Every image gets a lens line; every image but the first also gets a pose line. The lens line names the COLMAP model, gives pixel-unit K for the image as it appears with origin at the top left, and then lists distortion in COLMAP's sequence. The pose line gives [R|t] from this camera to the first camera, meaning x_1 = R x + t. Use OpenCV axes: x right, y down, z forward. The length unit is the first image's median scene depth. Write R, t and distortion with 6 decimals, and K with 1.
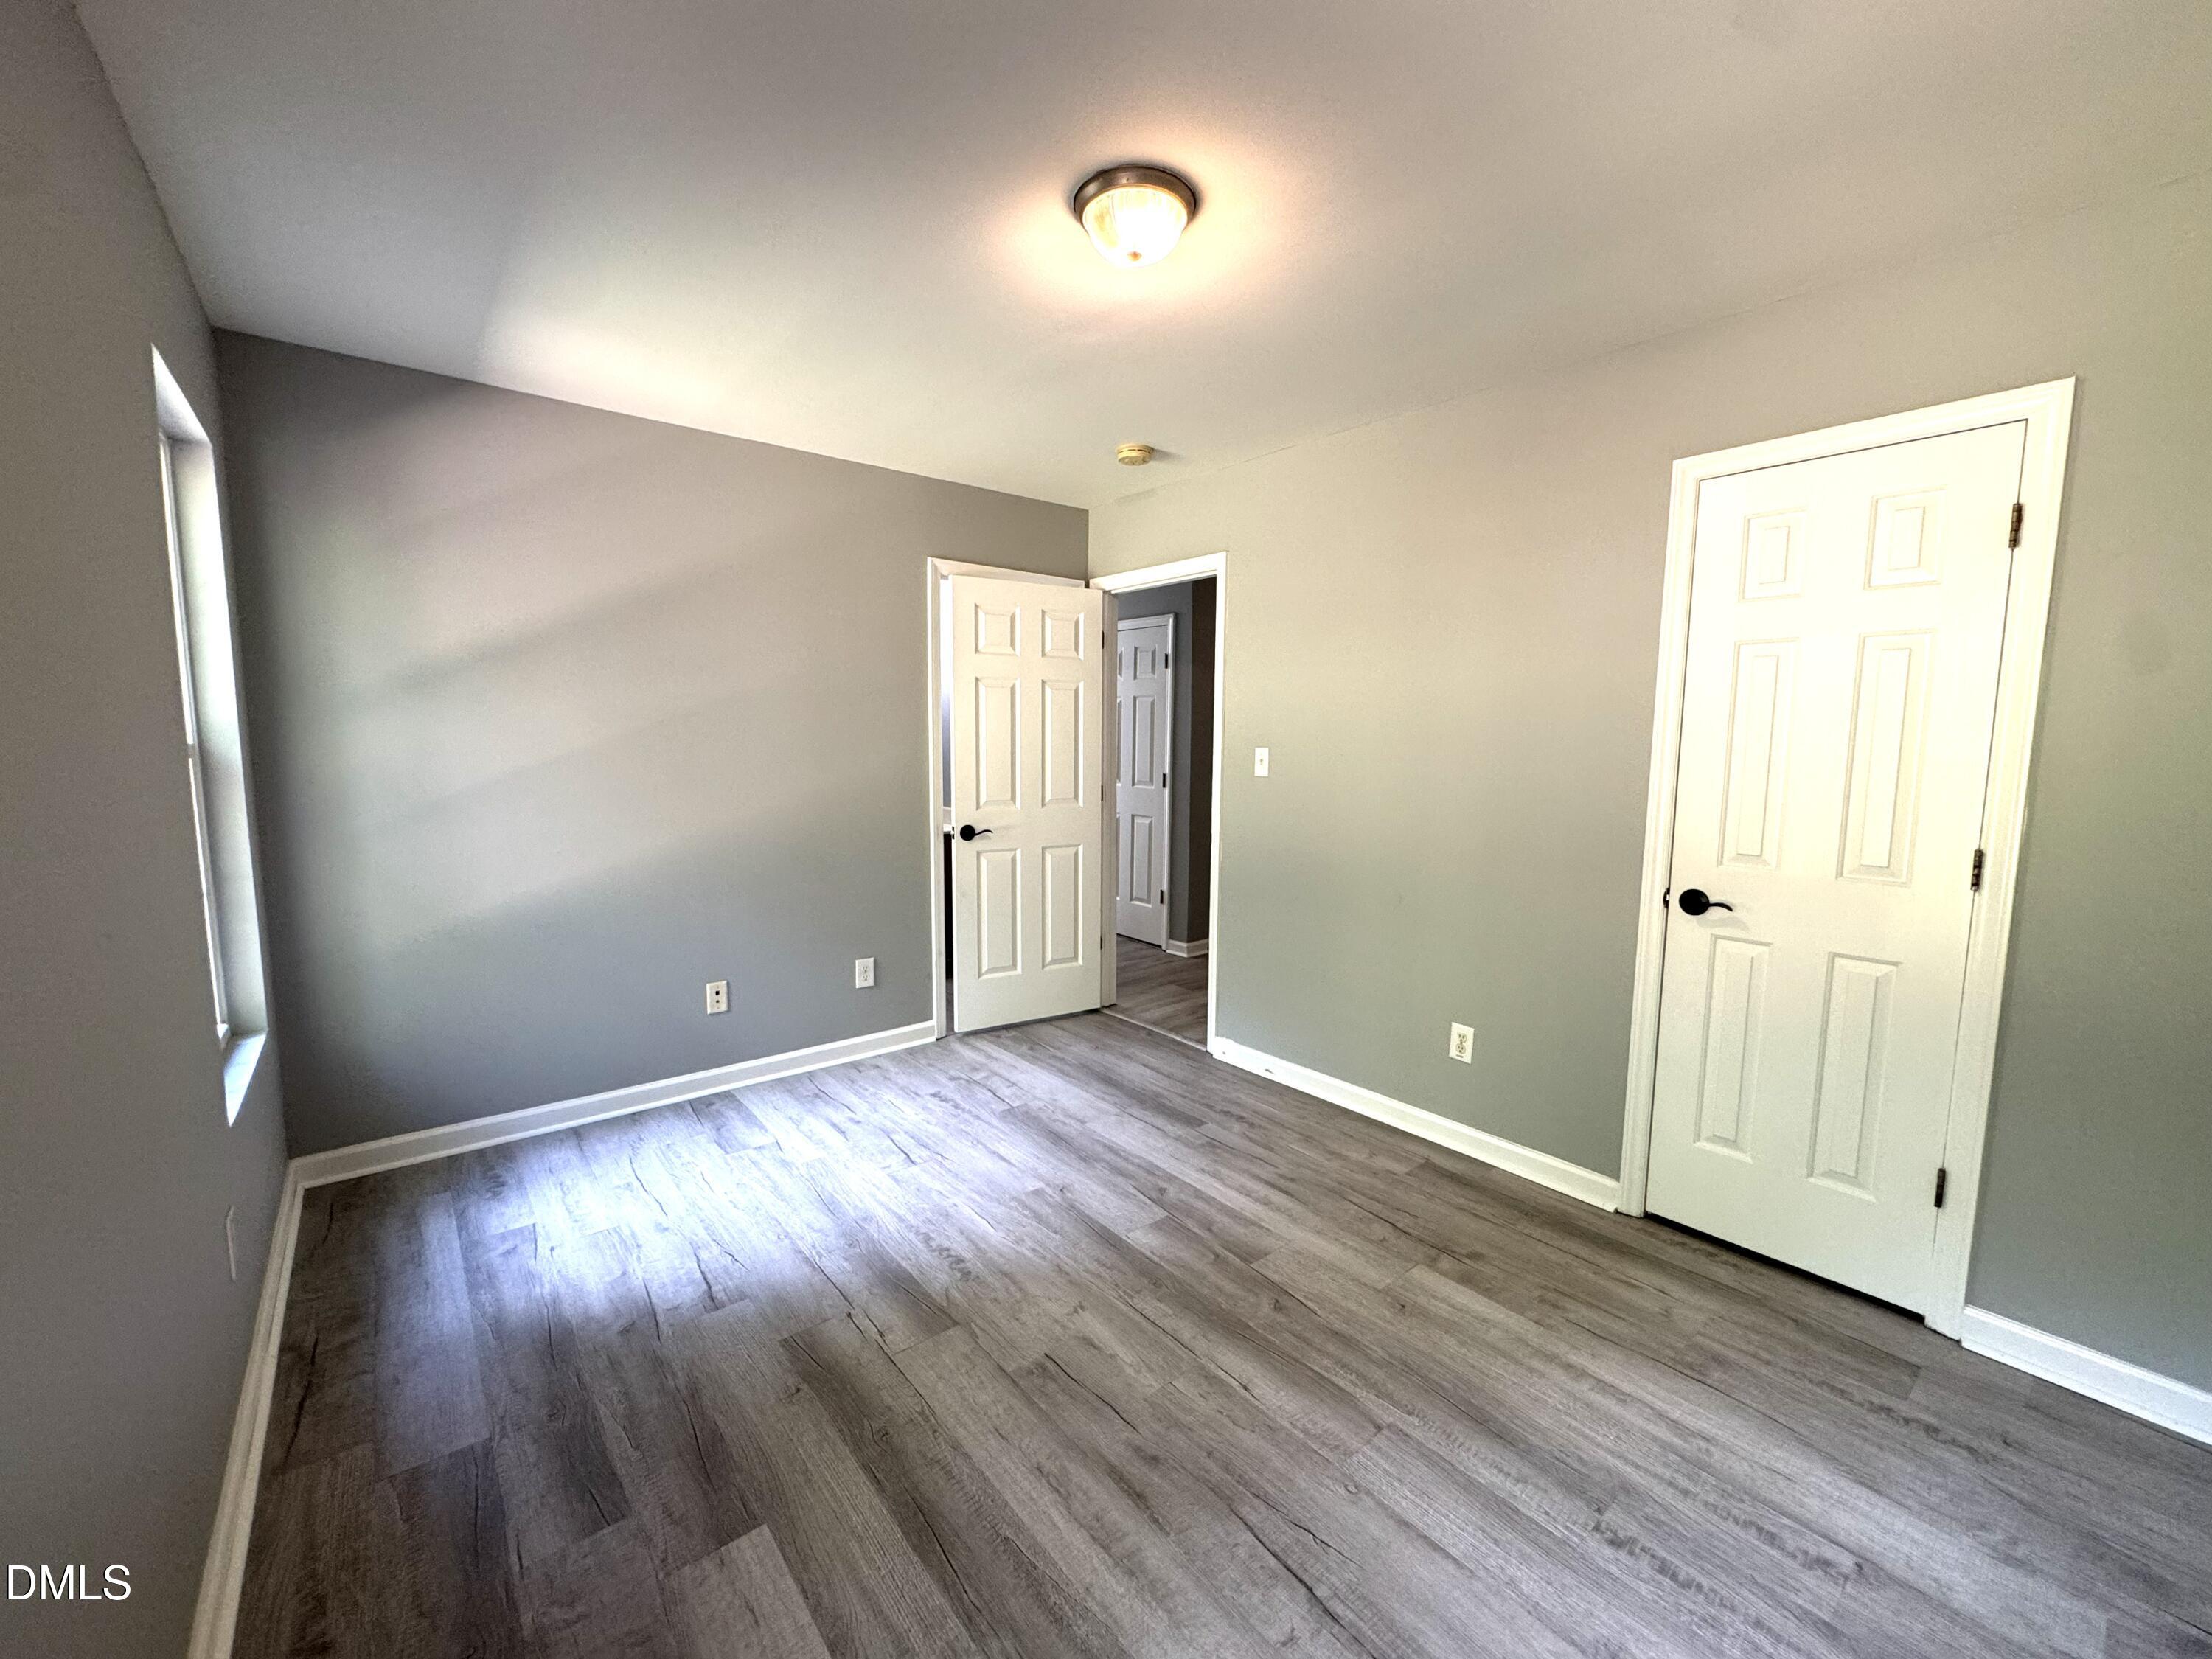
lens RADIAL K [[889.2, 0, 1107.2], [0, 889.2, 832.9], [0, 0, 1]] dist [-0.002593, -0.000155]
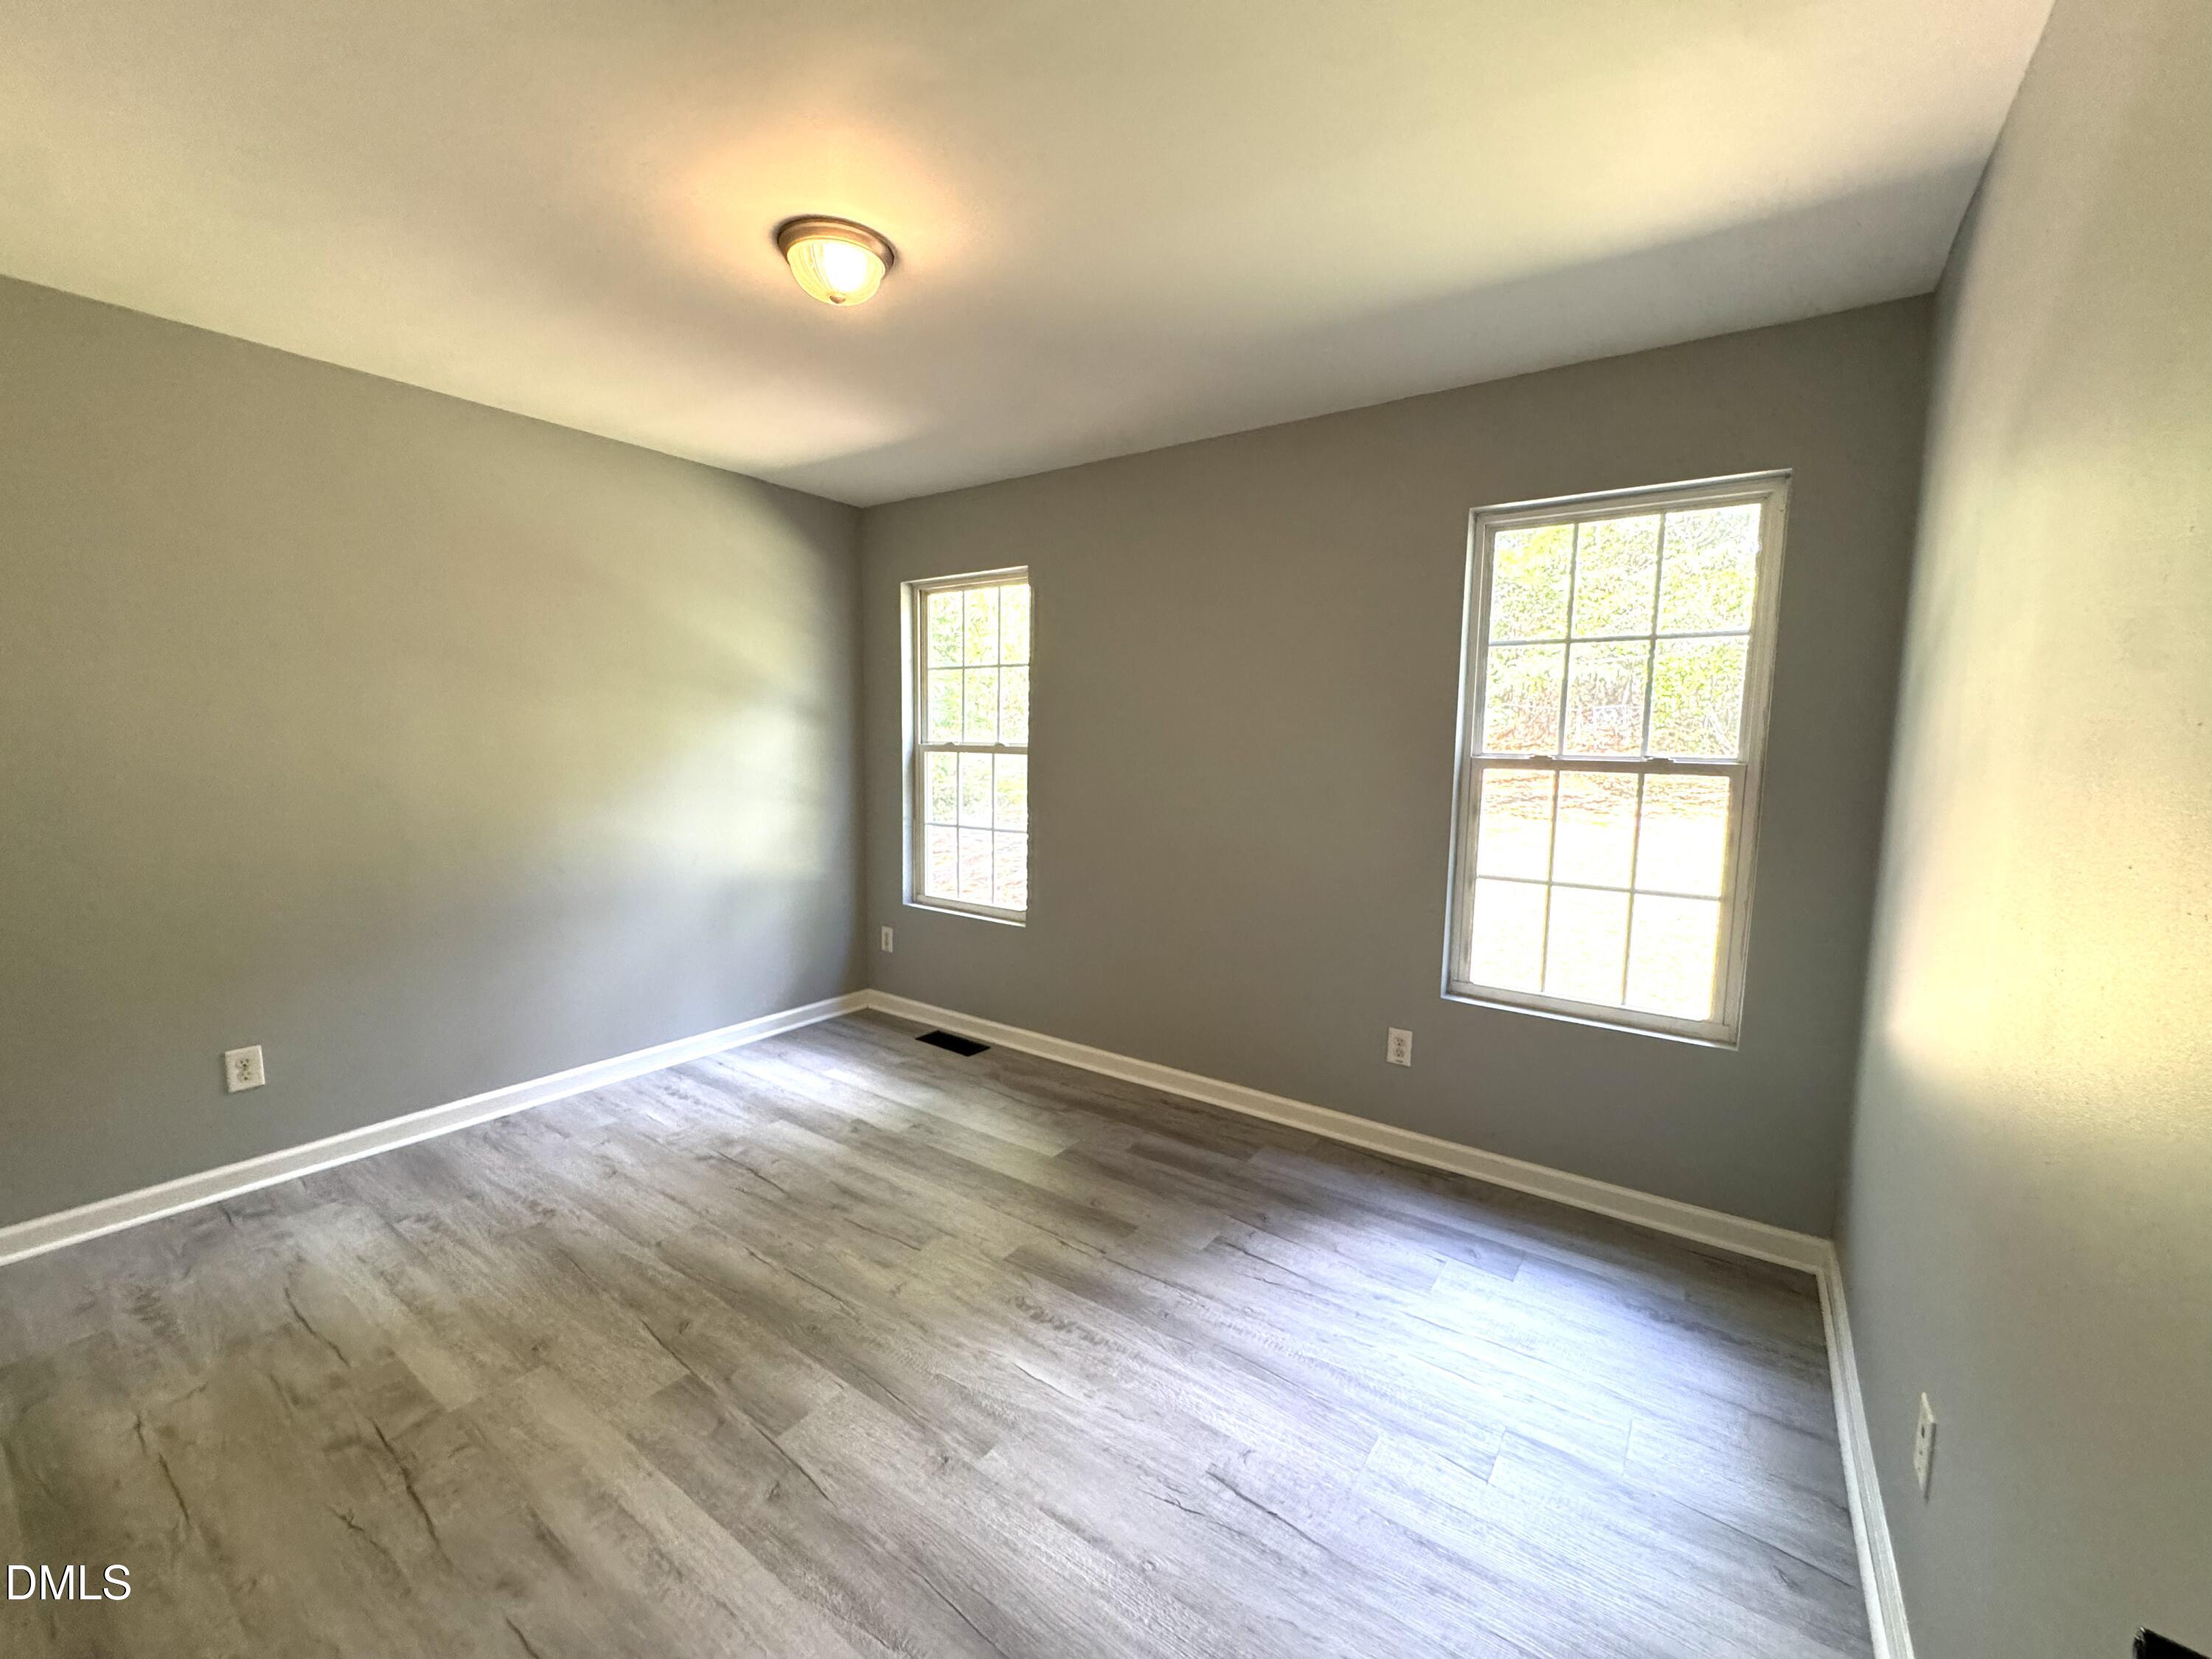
lens RADIAL K [[889.2, 0, 1107.2], [0, 889.2, 832.9], [0, 0, 1]] dist [-0.002593, -0.000155]
pose [[-0.962880, 0.006417, -0.269855, 0.006104], [-0.052493, 0.976181, 0.210512, -0.197975], [0.264778, 0.216863, -0.939608, 1.767230]]
